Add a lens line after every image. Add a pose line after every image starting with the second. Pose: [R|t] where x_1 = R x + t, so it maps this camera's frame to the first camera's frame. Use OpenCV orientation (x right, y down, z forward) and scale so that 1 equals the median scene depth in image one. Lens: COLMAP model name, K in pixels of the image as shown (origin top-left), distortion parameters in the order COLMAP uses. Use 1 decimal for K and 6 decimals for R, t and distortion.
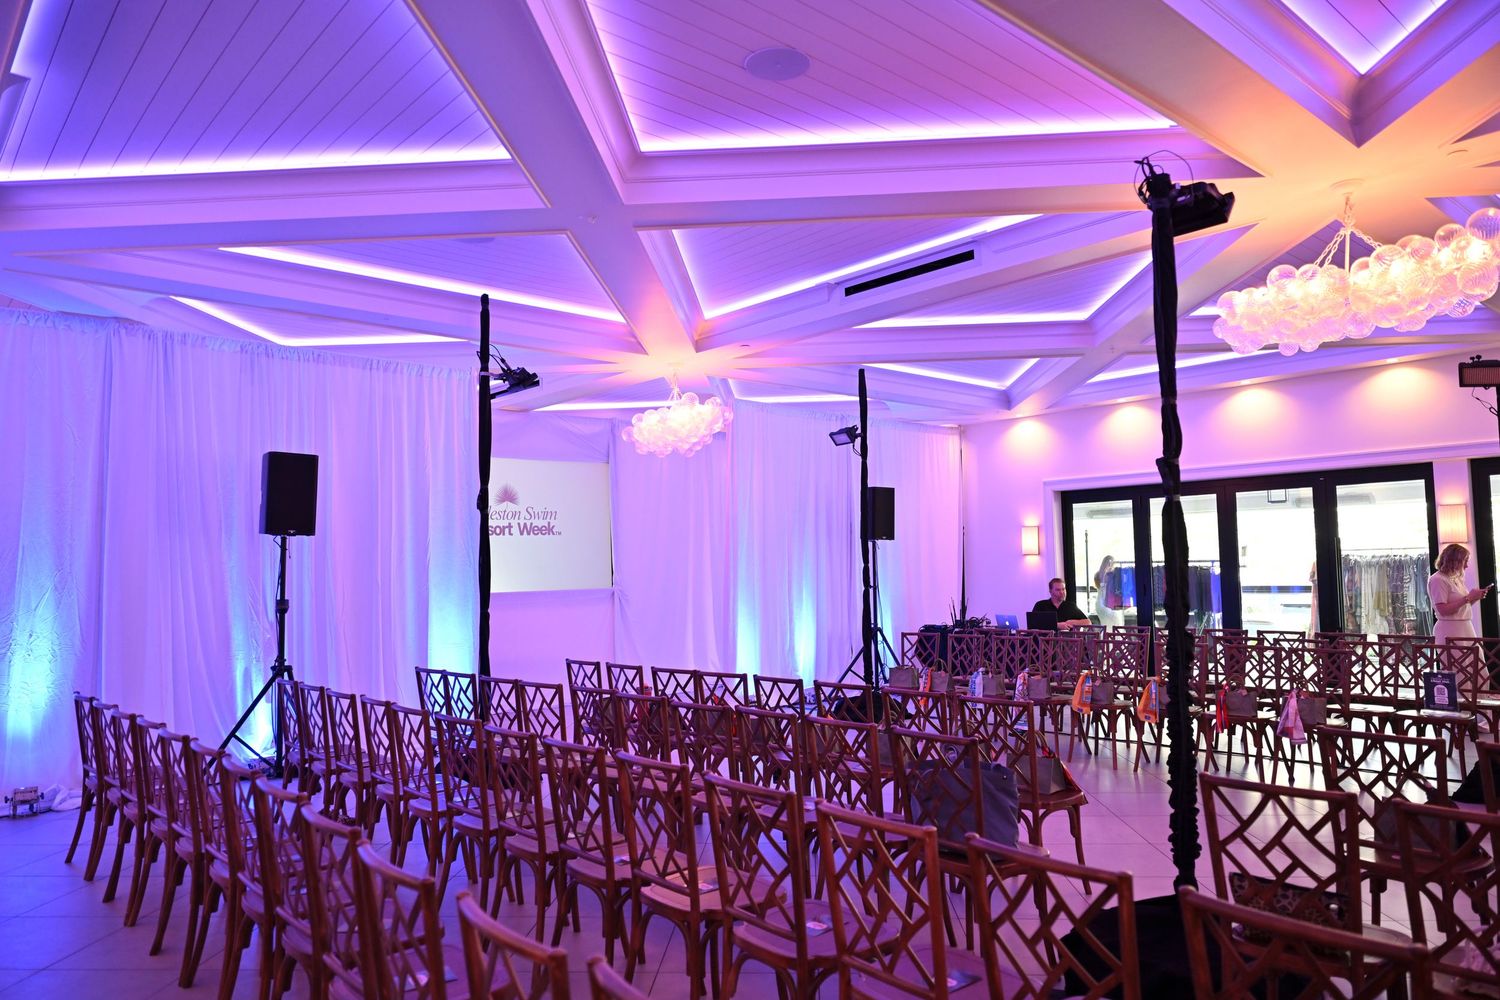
lens RADIAL K [[1015.4, 0, 748.5], [0, 1015.4, 495.3], [0, 0, 1]] dist [-0.013486, -0.003304]
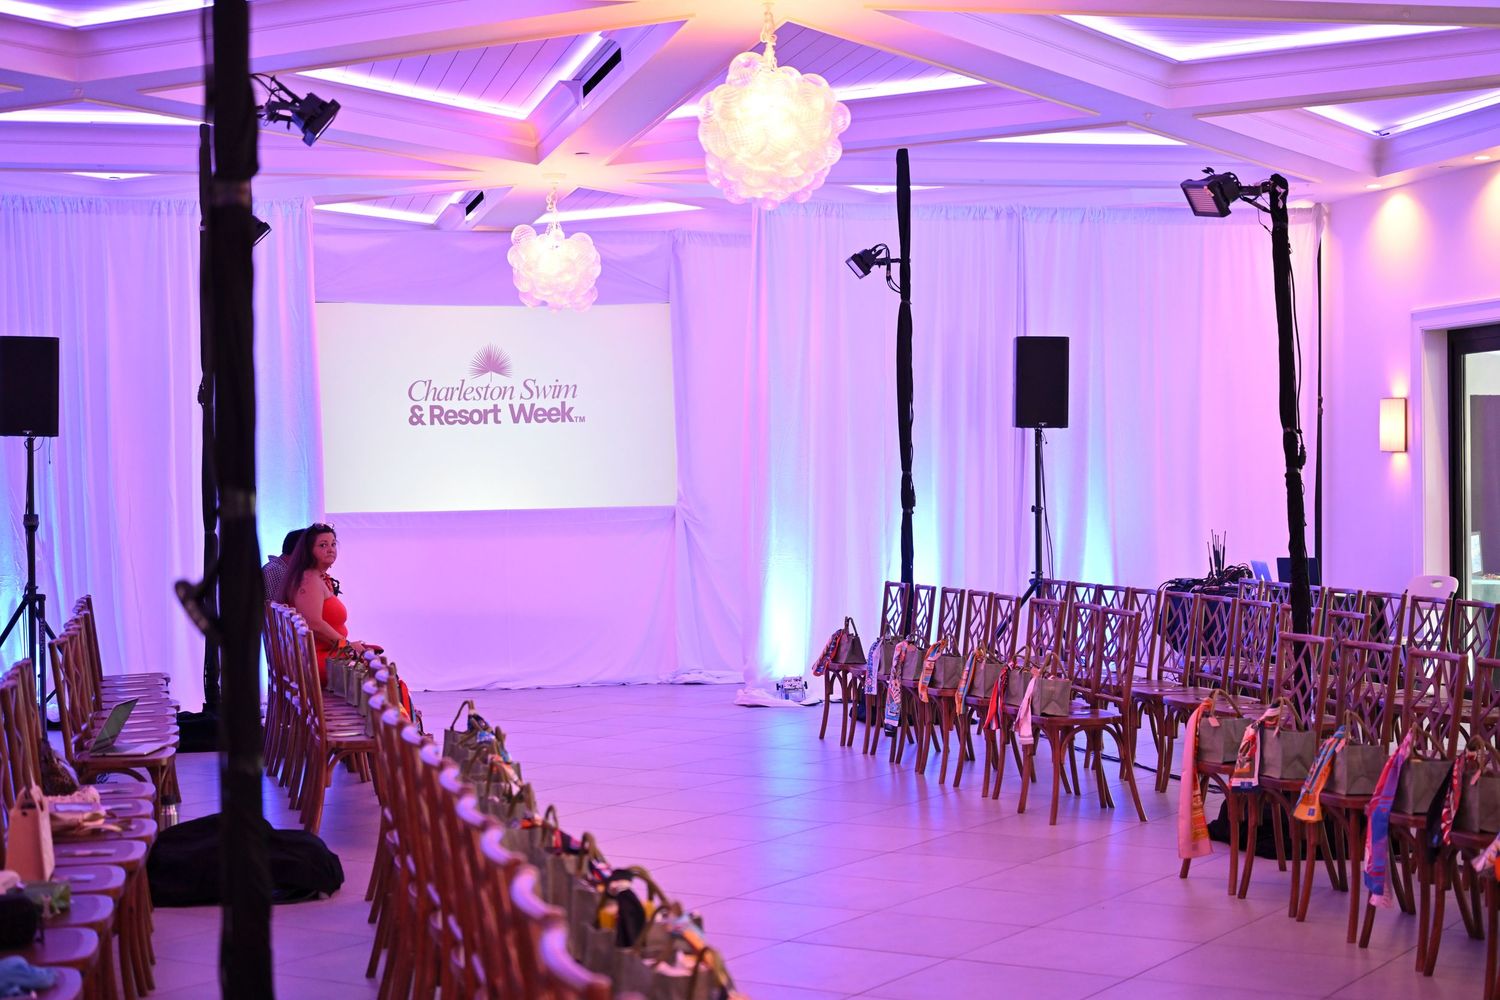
lens RADIAL K [[2310.6, 0, 750.6], [0, 2310.6, 502.0], [0, 0, 1]] dist [0.014840, 0.000000]
pose [[0.875338, 0.012825, -0.483341, 0.635315], [0.032039, 0.995913, 0.084448, -0.031156], [0.482448, -0.089406, 0.871350, -0.235044]]
